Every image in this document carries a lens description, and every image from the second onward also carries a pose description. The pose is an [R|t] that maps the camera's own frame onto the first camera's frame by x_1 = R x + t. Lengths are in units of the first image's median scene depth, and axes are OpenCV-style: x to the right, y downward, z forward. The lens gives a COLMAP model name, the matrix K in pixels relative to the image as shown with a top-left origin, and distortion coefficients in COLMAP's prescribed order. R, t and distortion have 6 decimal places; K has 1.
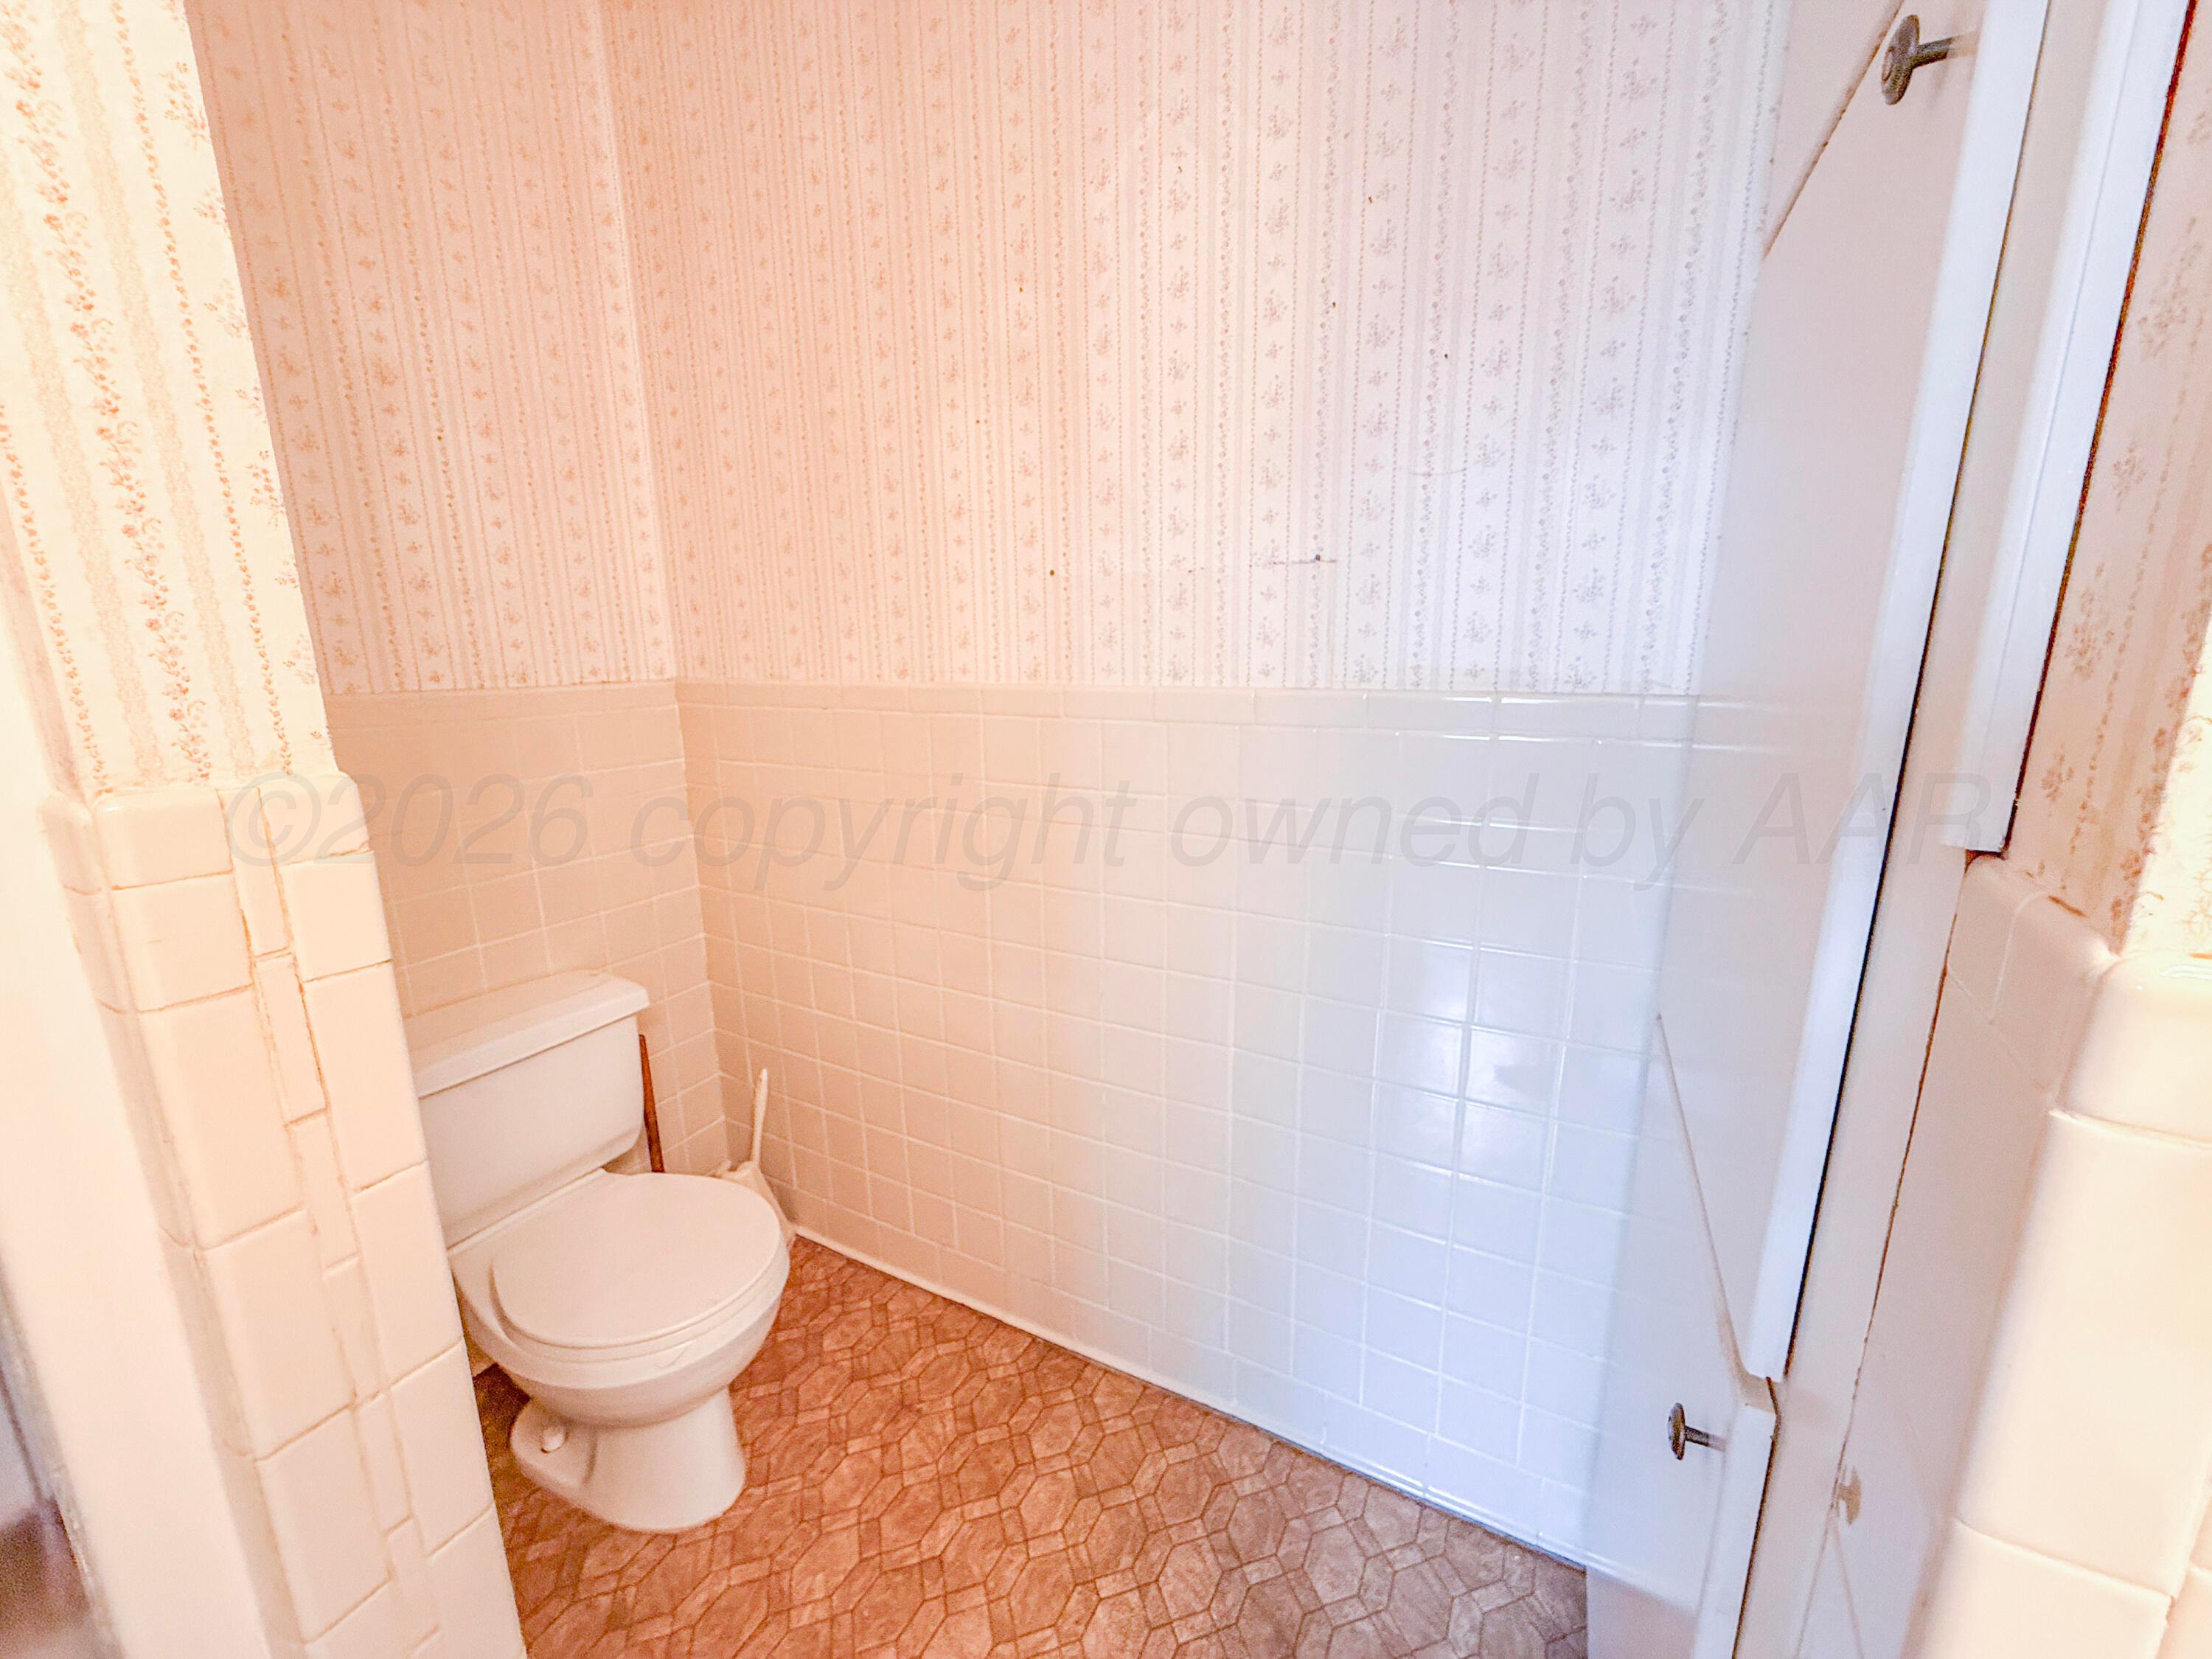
lens RADIAL K [[884.5, 0, 1108.6], [0, 884.5, 829.1], [0, 0, 1]] dist [-0.002006, 0.000356]
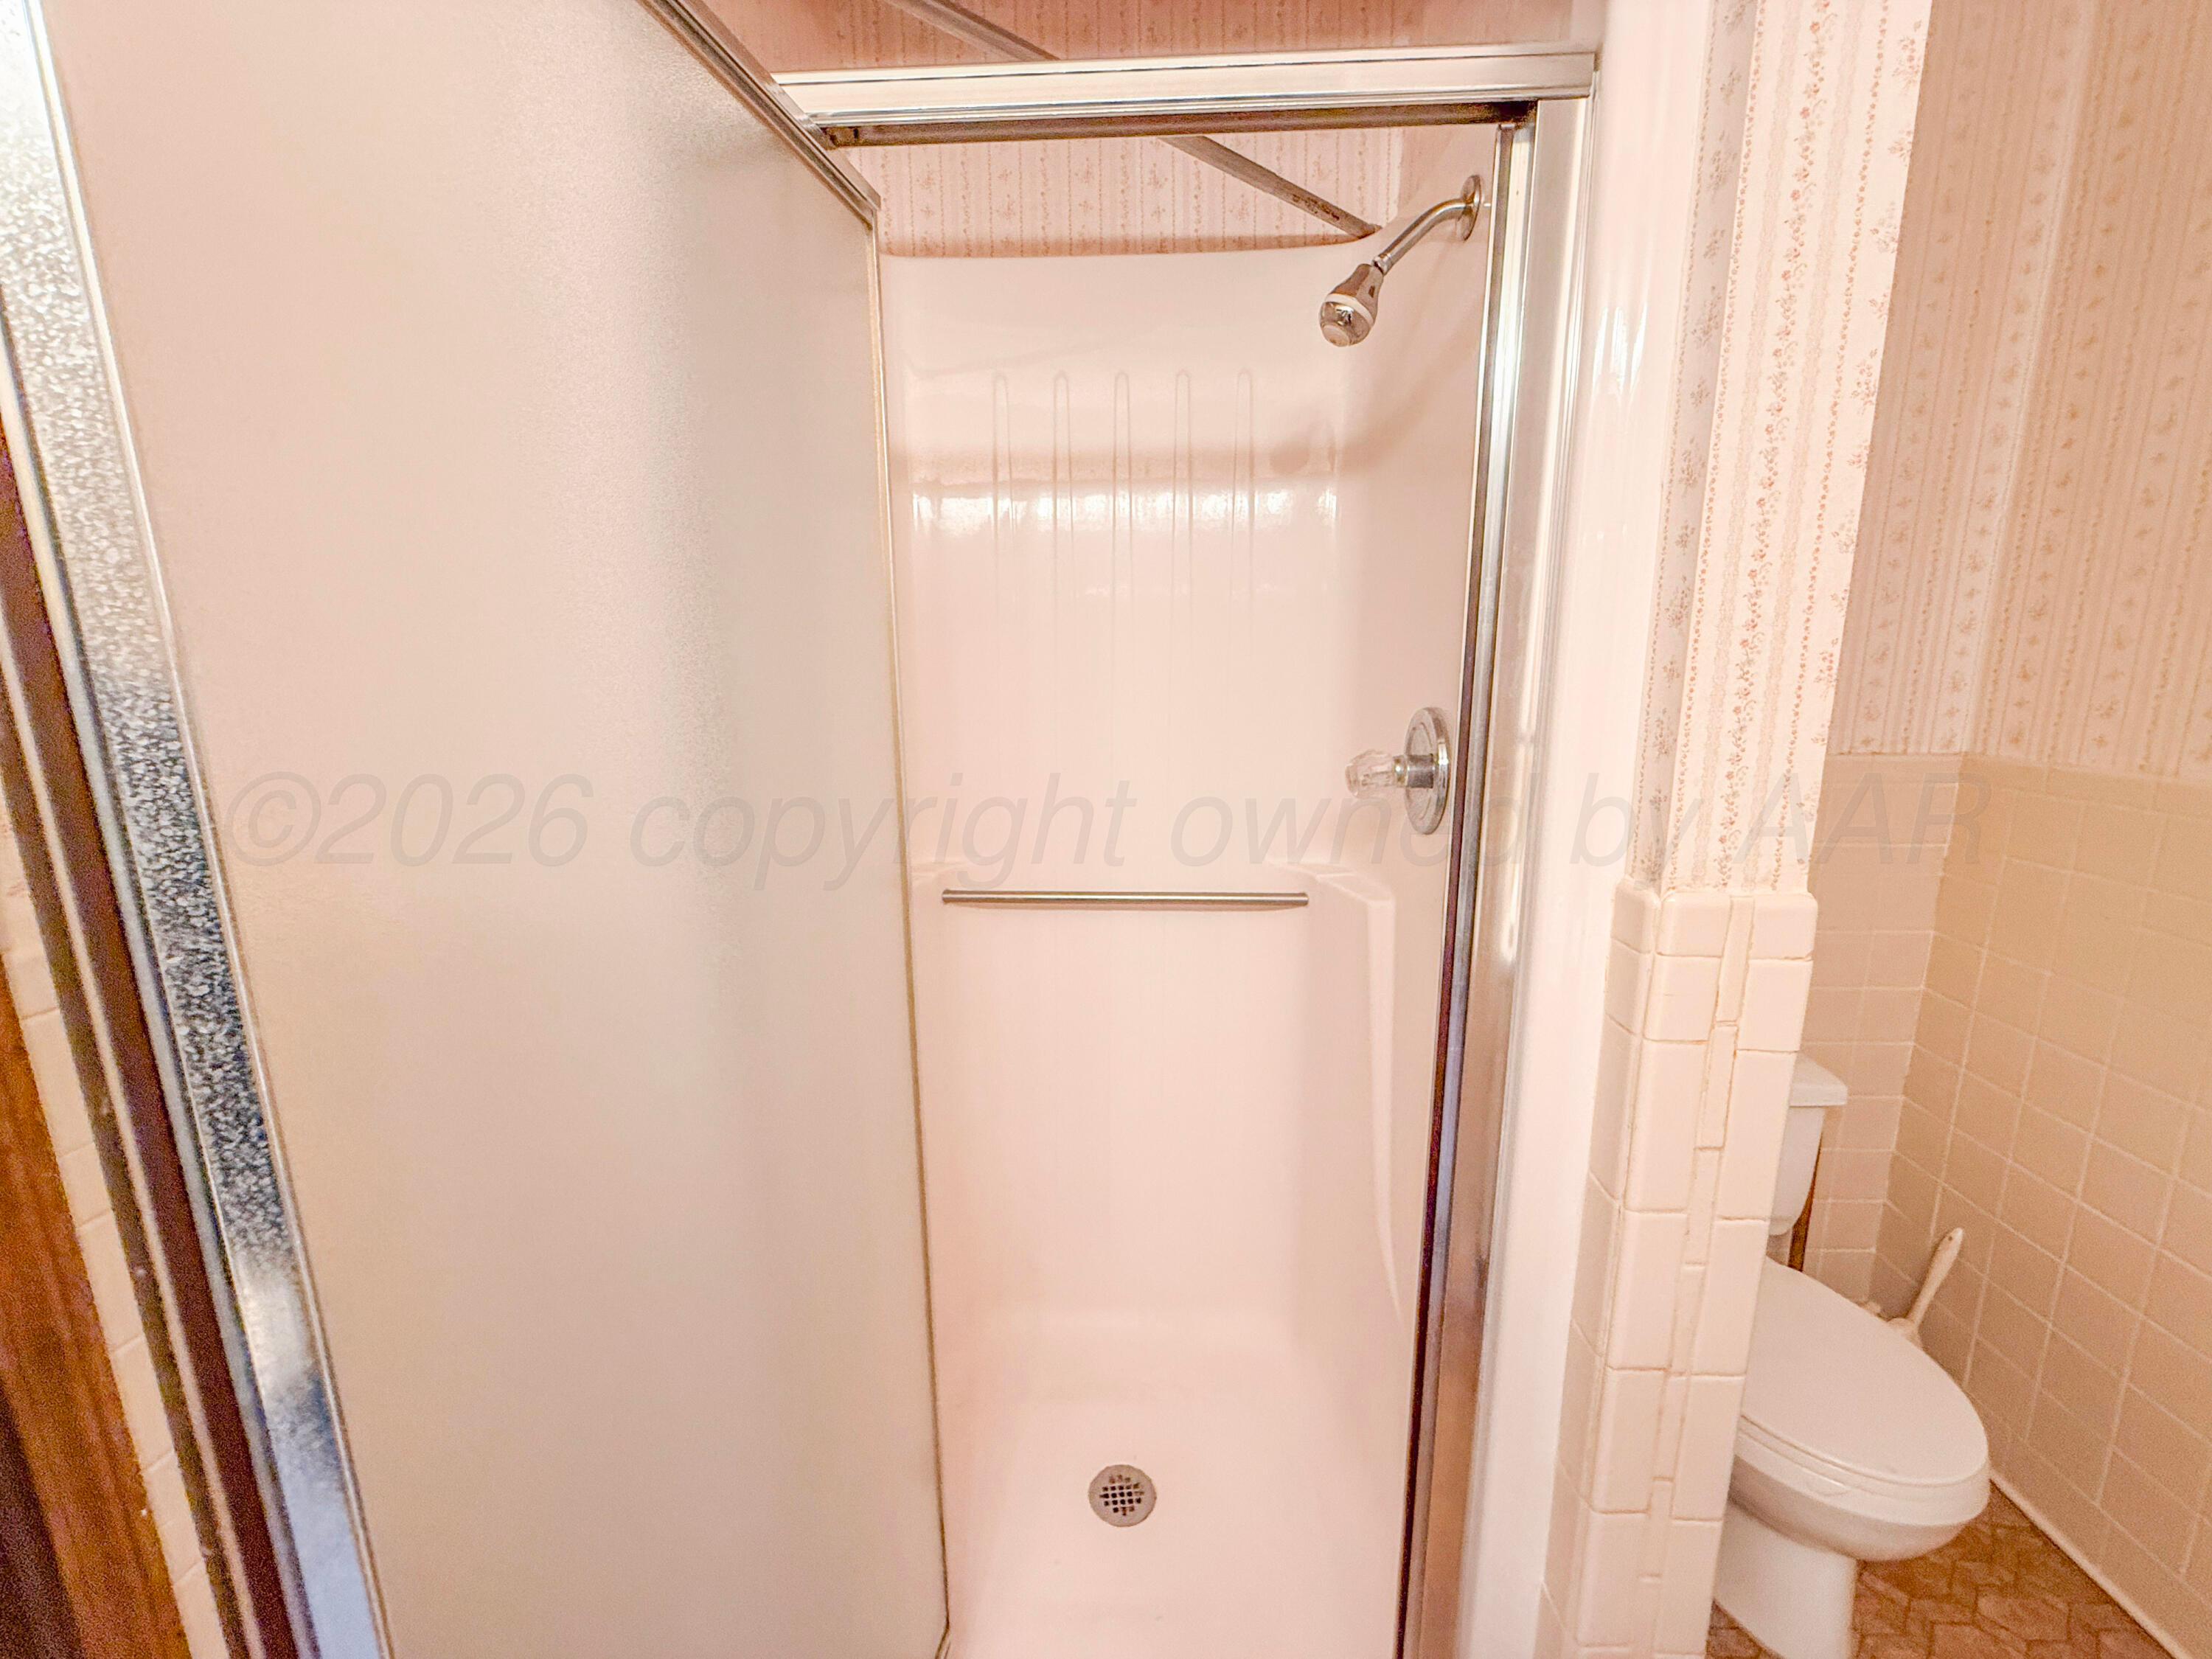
lens RADIAL K [[884.5, 0, 1105.9], [0, 884.5, 832.2], [0, 0, 1]] dist [-0.002006, 0.000356]
pose [[0.428211, 0.176818, -0.886211, -0.079368], [-0.186238, 0.976886, 0.104920, -0.032837], [0.884280, 0.120118, 0.451244, -0.142105]]
